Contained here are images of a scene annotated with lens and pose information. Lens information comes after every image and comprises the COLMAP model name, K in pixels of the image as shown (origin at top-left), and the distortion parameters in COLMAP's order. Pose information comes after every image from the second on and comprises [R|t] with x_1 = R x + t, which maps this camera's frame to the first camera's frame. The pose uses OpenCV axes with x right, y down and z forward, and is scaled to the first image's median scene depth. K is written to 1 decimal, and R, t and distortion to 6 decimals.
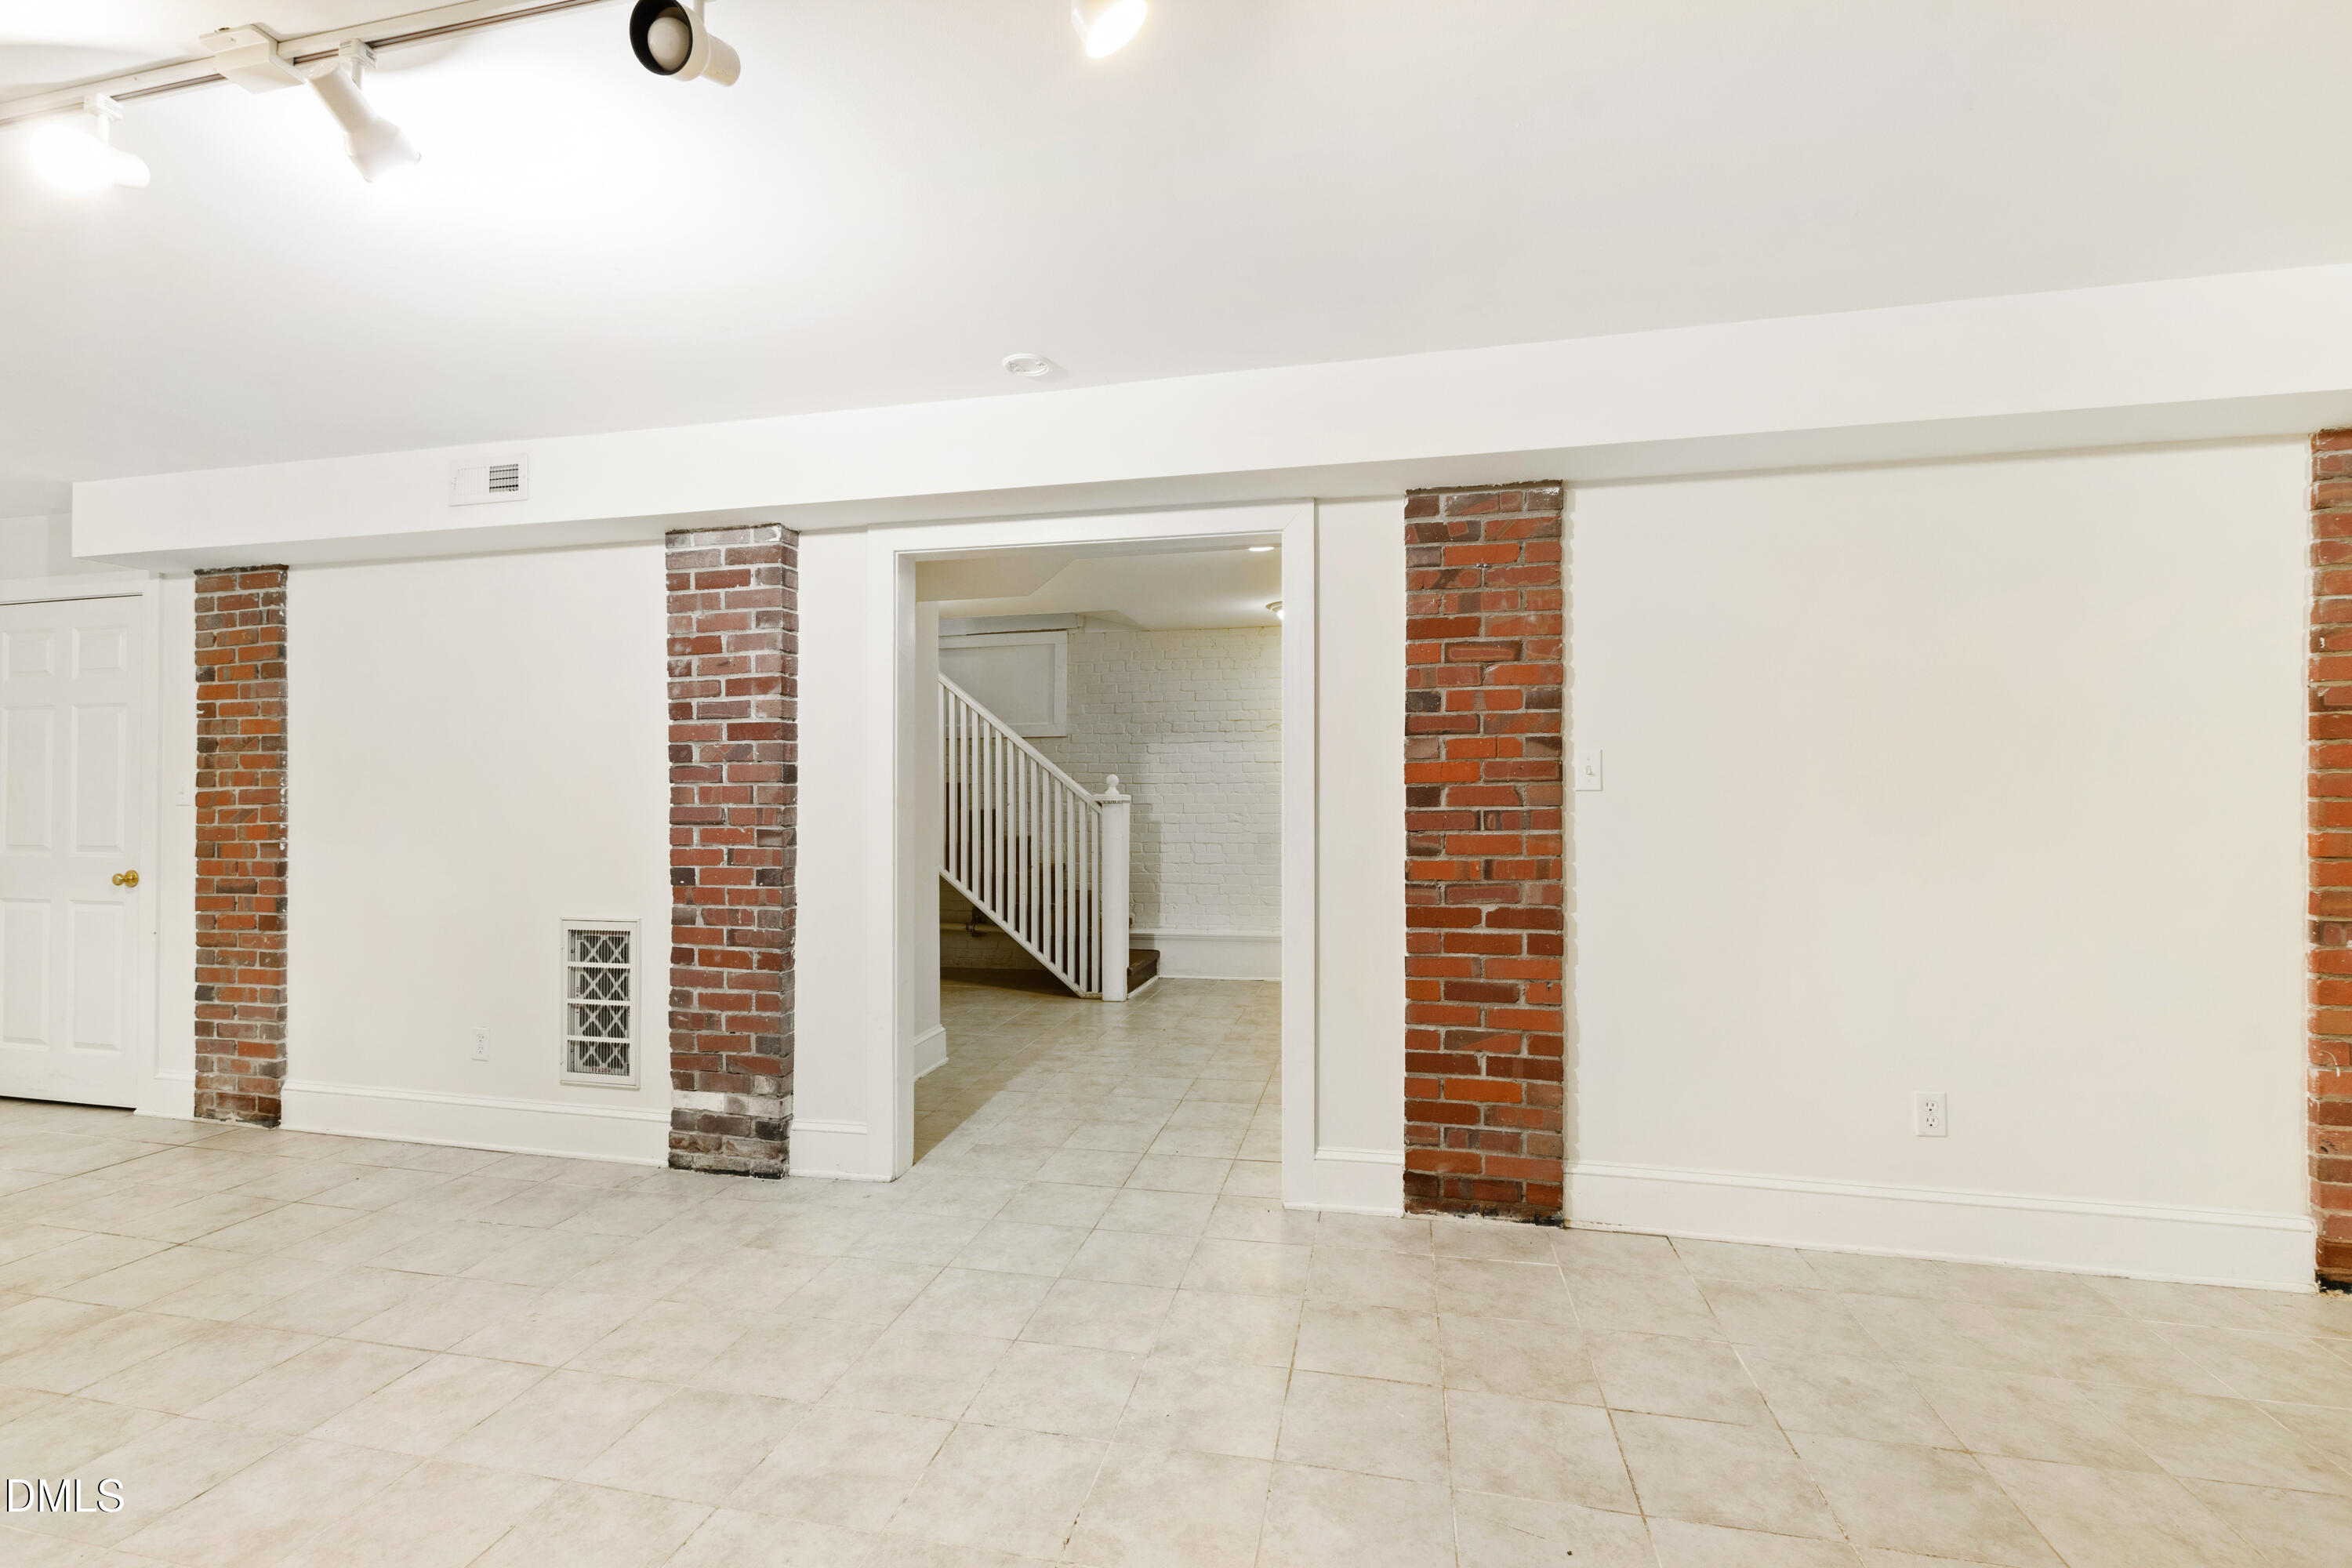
lens RADIAL K [[1029.3, 0, 1164.8], [0, 1029.3, 787.7], [0, 0, 1]] dist [0.007705, -0.003776]
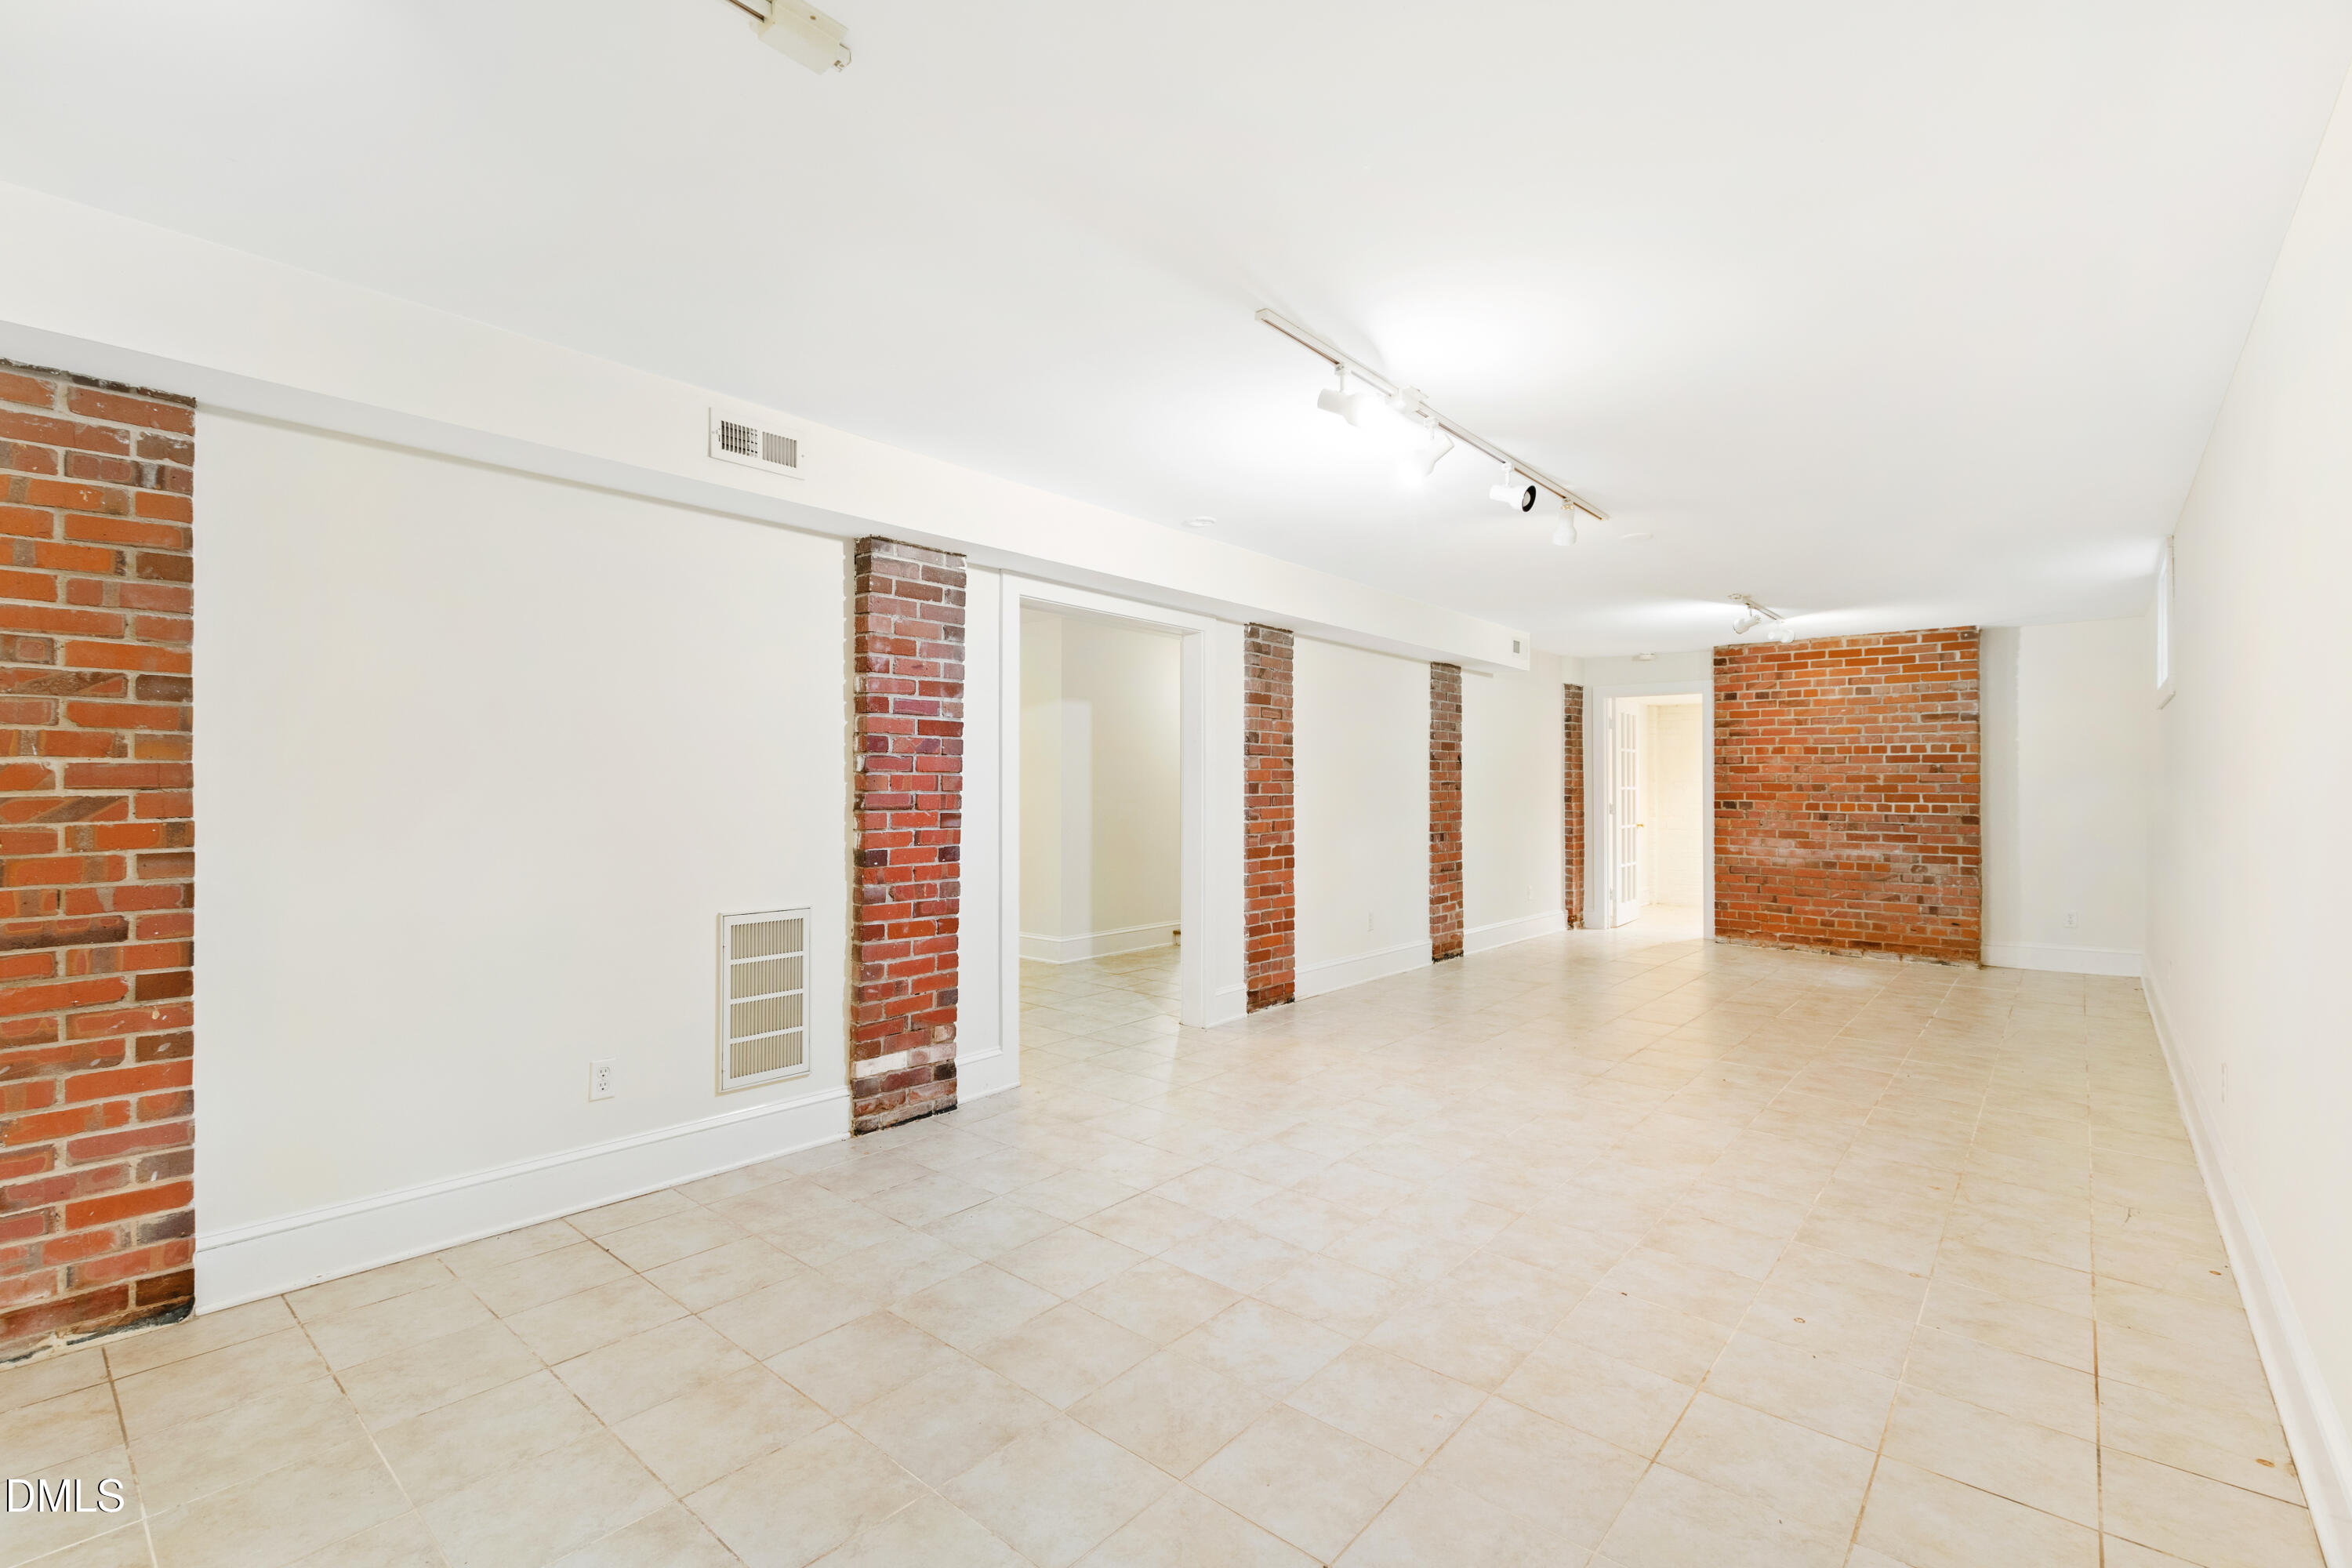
lens RADIAL K [[1029.3, 0, 1154.3], [0, 1029.3, 785.5], [0, 0, 1]] dist [0.007705, -0.003776]
pose [[0.478252, 0.009930, 0.878166, -1.293921], [-0.007610, 0.999945, -0.007162, 0.015968], [-0.878189, -0.003258, 0.478302, 0.235876]]
